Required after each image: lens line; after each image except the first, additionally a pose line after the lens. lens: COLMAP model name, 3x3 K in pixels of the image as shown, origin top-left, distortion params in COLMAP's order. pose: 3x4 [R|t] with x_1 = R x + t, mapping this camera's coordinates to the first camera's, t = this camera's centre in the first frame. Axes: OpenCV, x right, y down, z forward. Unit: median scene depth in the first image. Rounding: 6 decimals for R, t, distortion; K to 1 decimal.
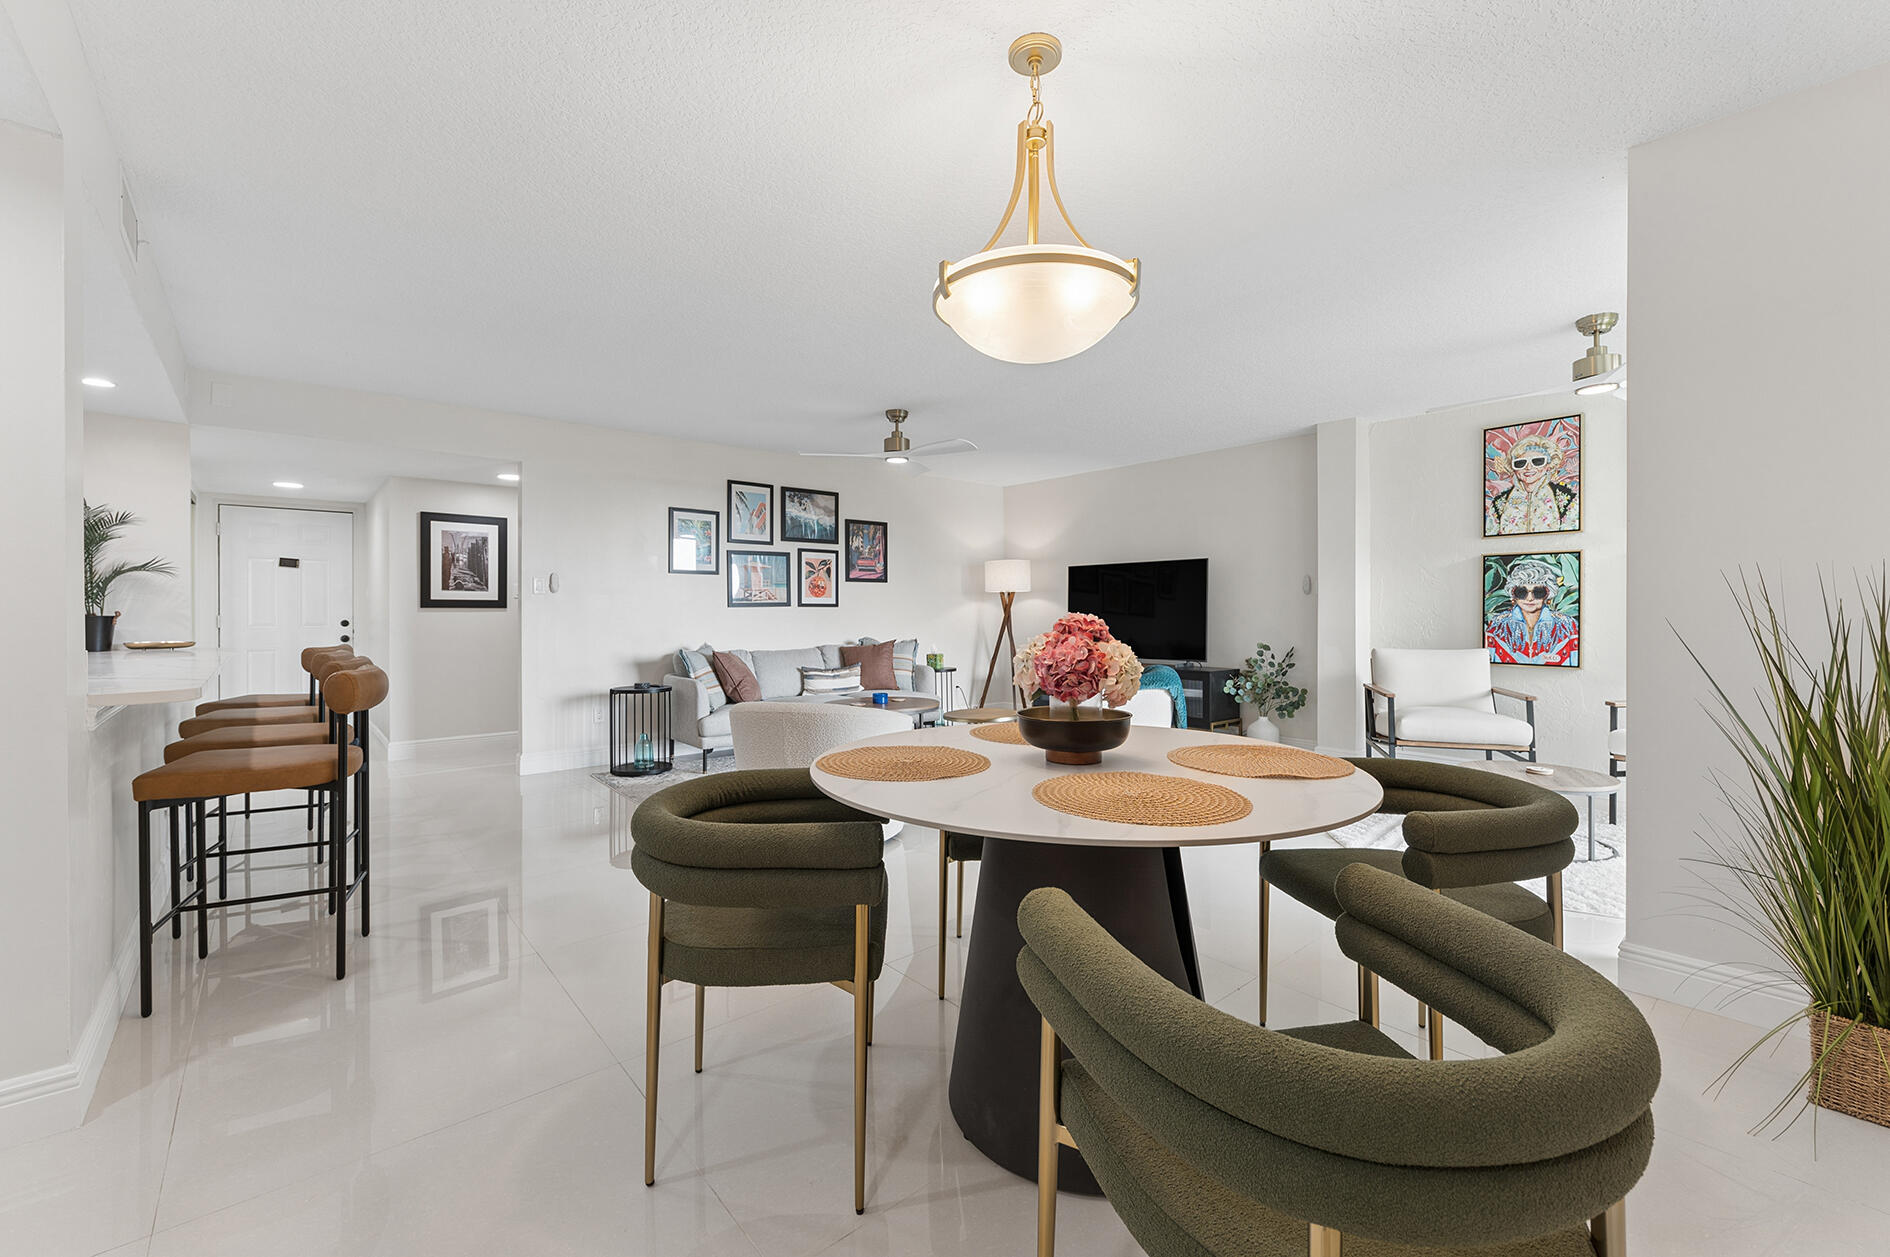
lens RADIAL K [[807.7, 0, 955.2], [0, 807.7, 615.4], [0, 0, 1]] dist [-0.003788, -0.000178]
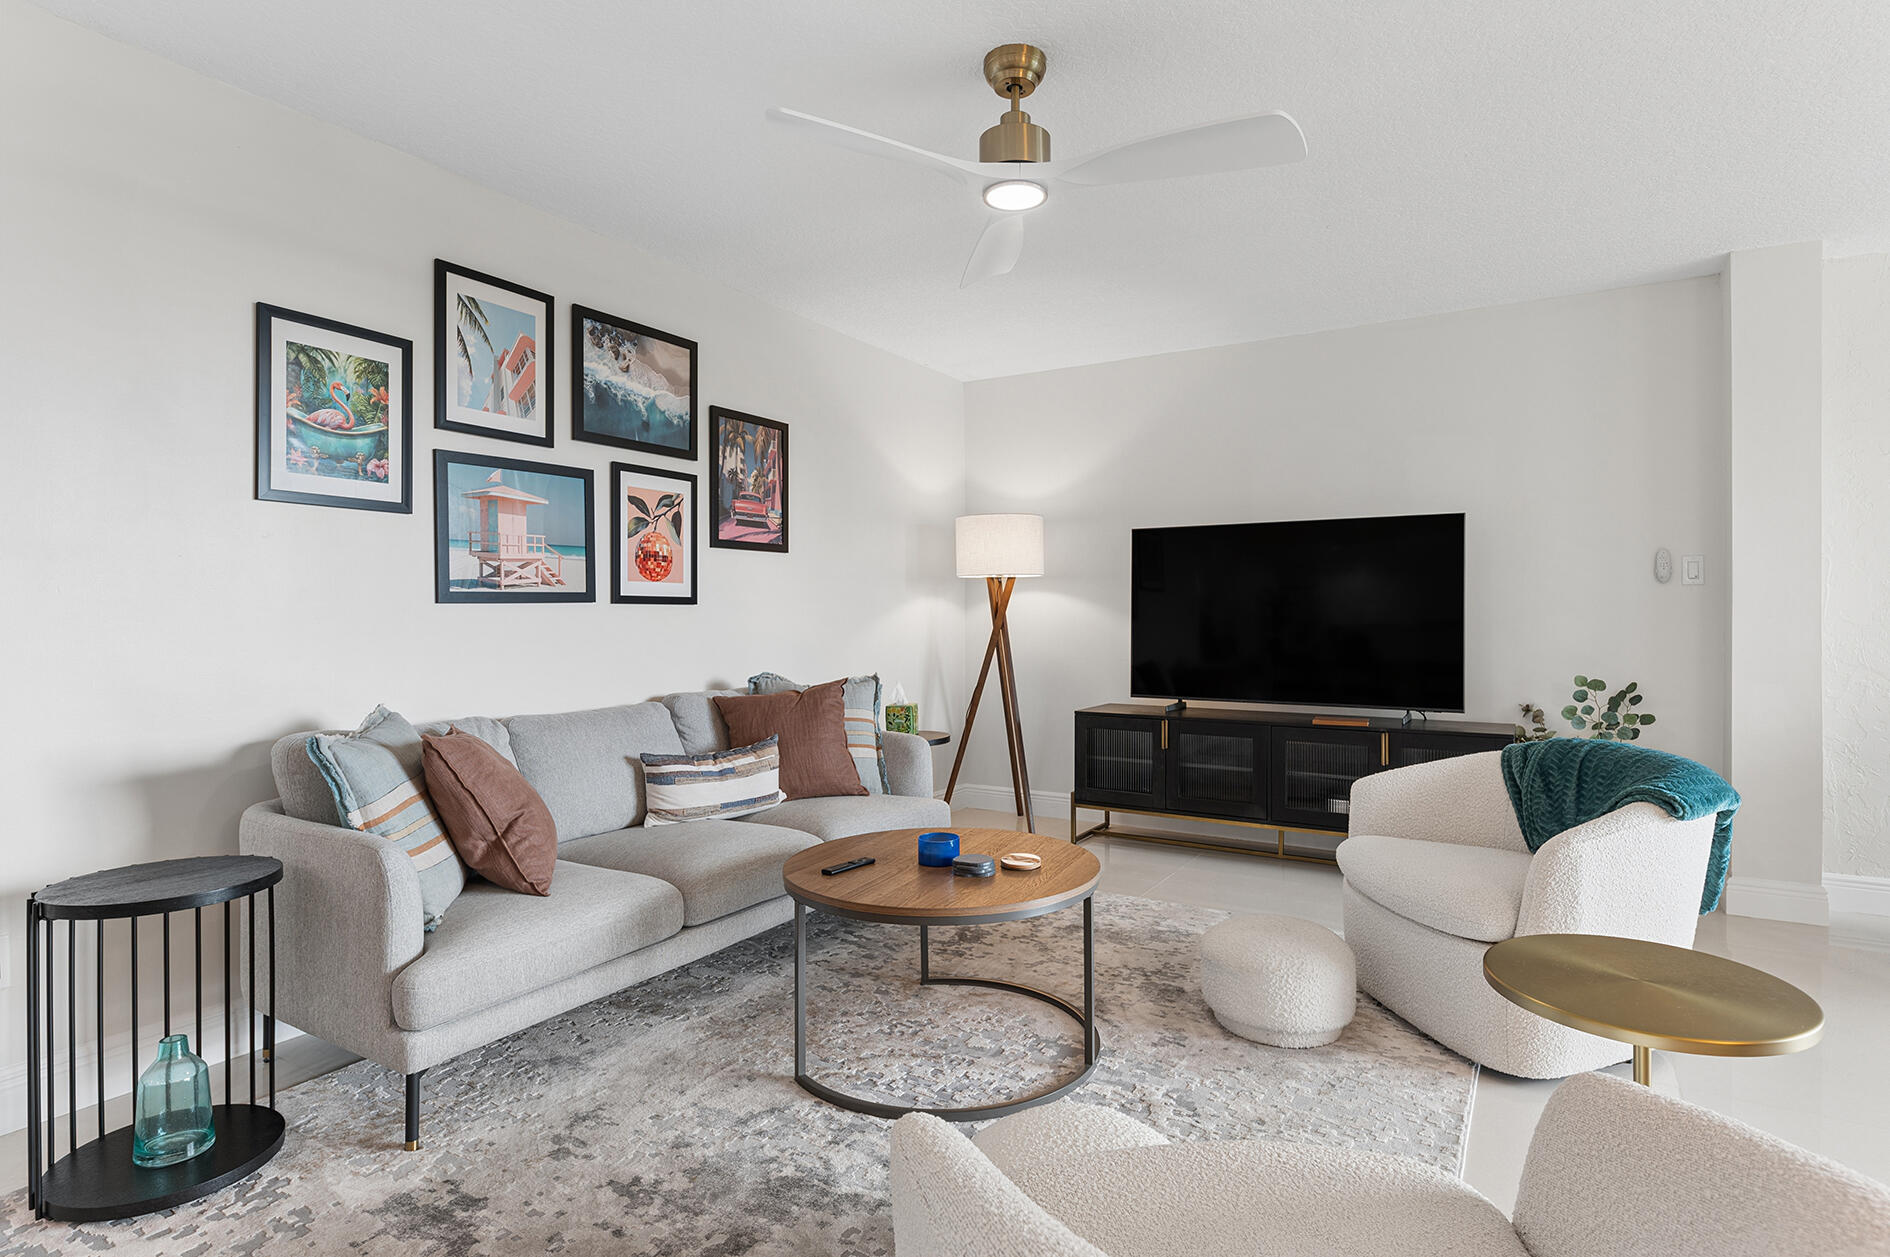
lens RADIAL K [[980.9, 0, 950.3], [0, 980.9, 619.3], [0, 0, 1]] dist [-0.001229, -0.000092]
pose [[0.948795, -0.000652, 0.315892, -0.194363], [0.000957, 0.999999, -0.000812, -0.002178], [-0.315891, 0.001073, 0.948795, 0.484955]]
